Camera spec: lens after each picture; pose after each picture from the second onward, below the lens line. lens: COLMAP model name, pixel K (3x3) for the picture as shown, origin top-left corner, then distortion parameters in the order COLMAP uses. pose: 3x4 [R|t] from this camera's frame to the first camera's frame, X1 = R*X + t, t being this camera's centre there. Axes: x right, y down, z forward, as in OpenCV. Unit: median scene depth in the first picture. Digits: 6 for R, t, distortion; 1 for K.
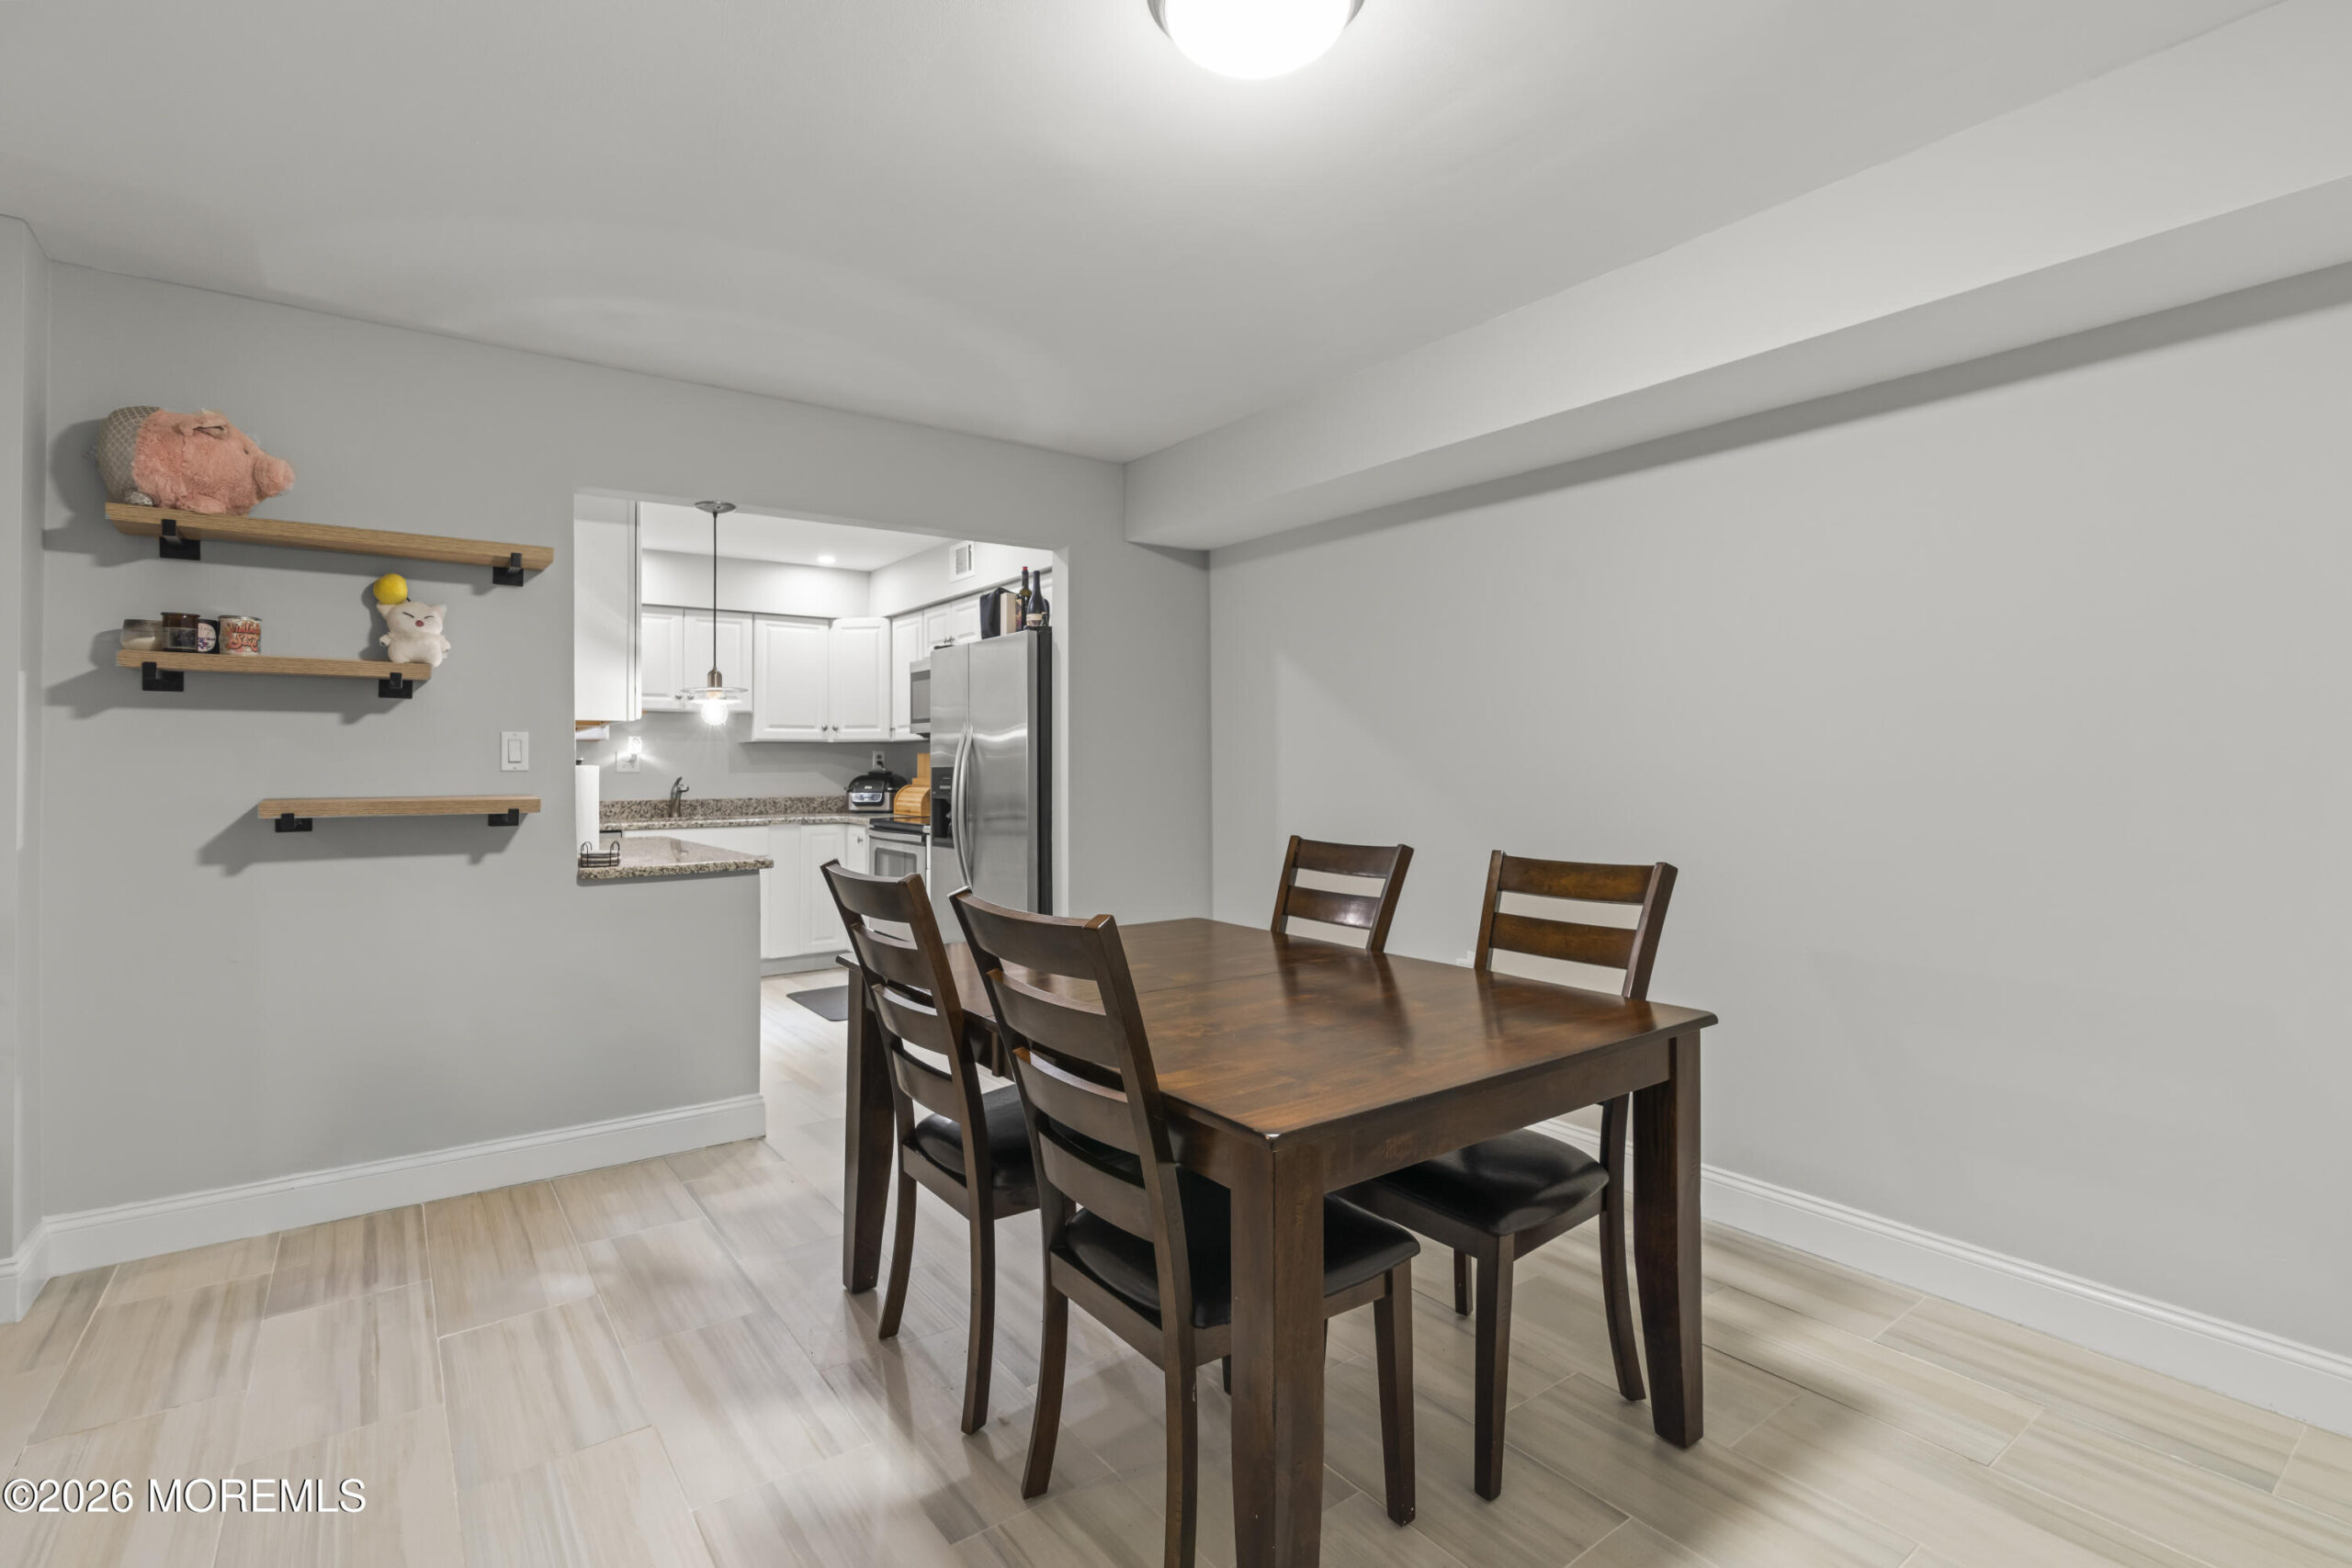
lens RADIAL K [[1077.2, 0, 1177.6], [0, 1077.2, 749.5], [0, 0, 1]] dist [0.000274, -0.000012]
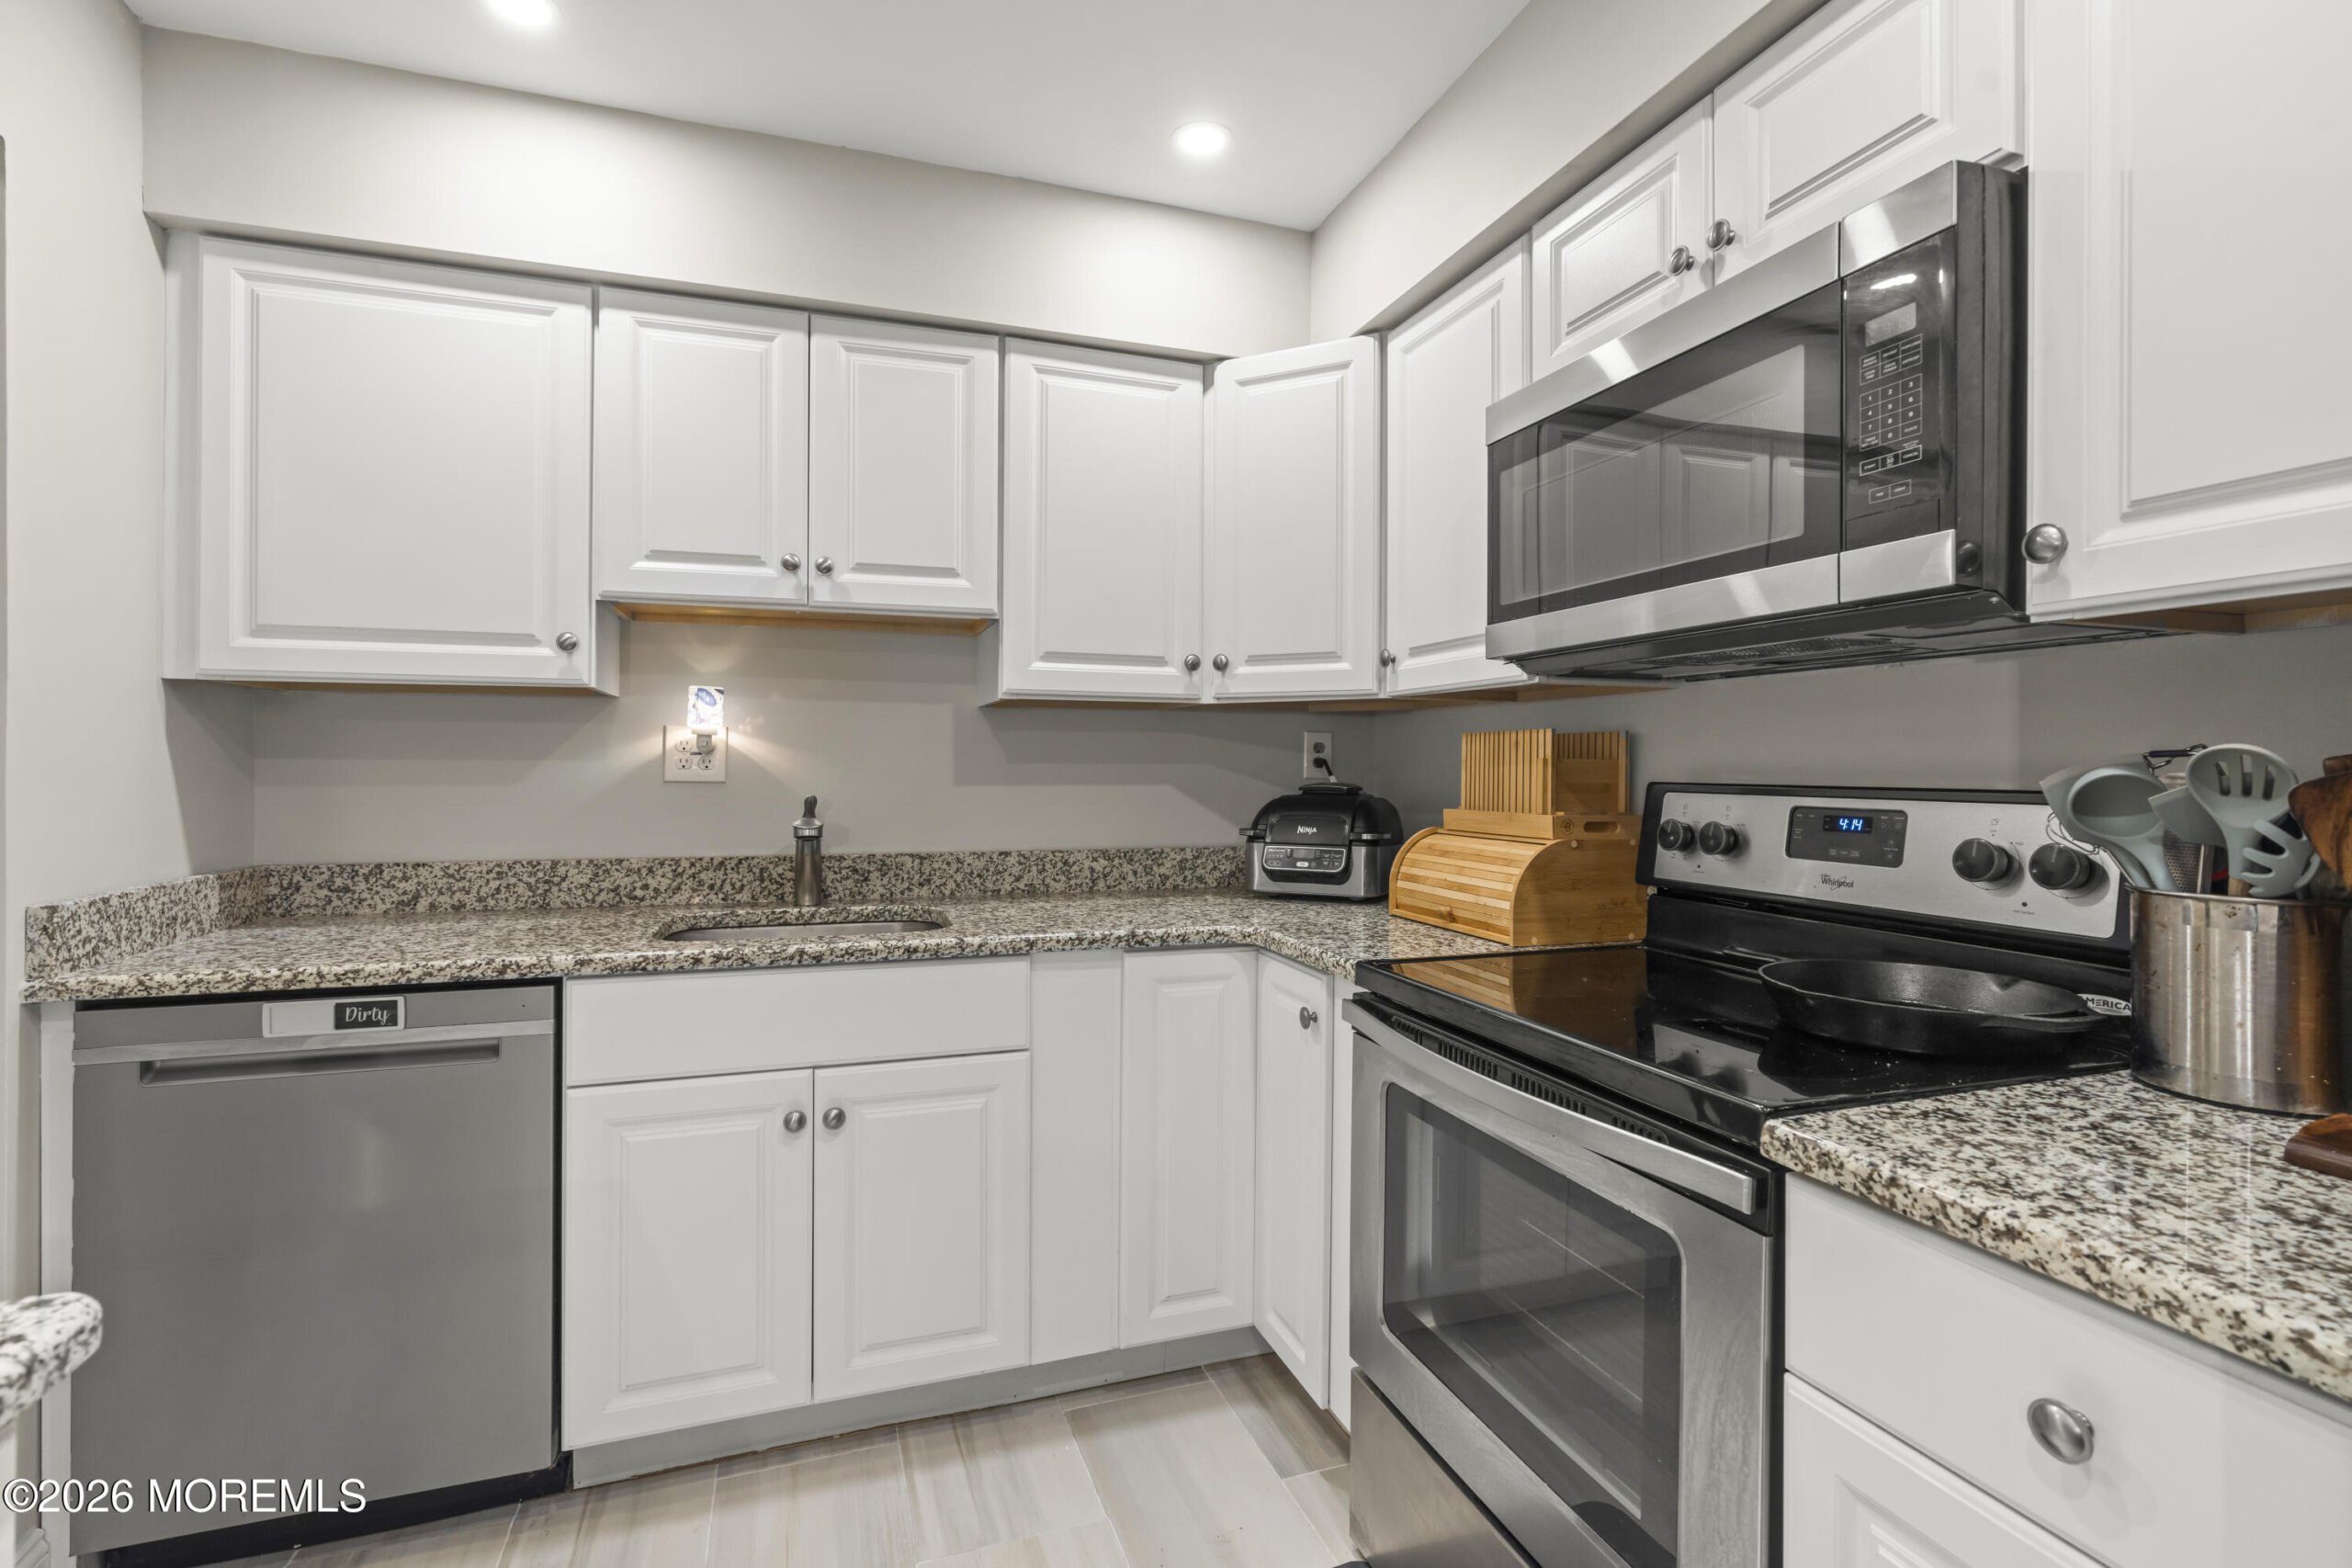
lens RADIAL K [[1077.2, 0, 1173.8], [0, 1077.2, 772.2], [0, 0, 1]] dist [0.000274, -0.000012]
pose [[0.952052, 0.010041, -0.305773, -0.227029], [-0.005456, 0.999860, 0.015846, 0.010645], [0.305889, -0.013418, 0.951973, 0.667673]]
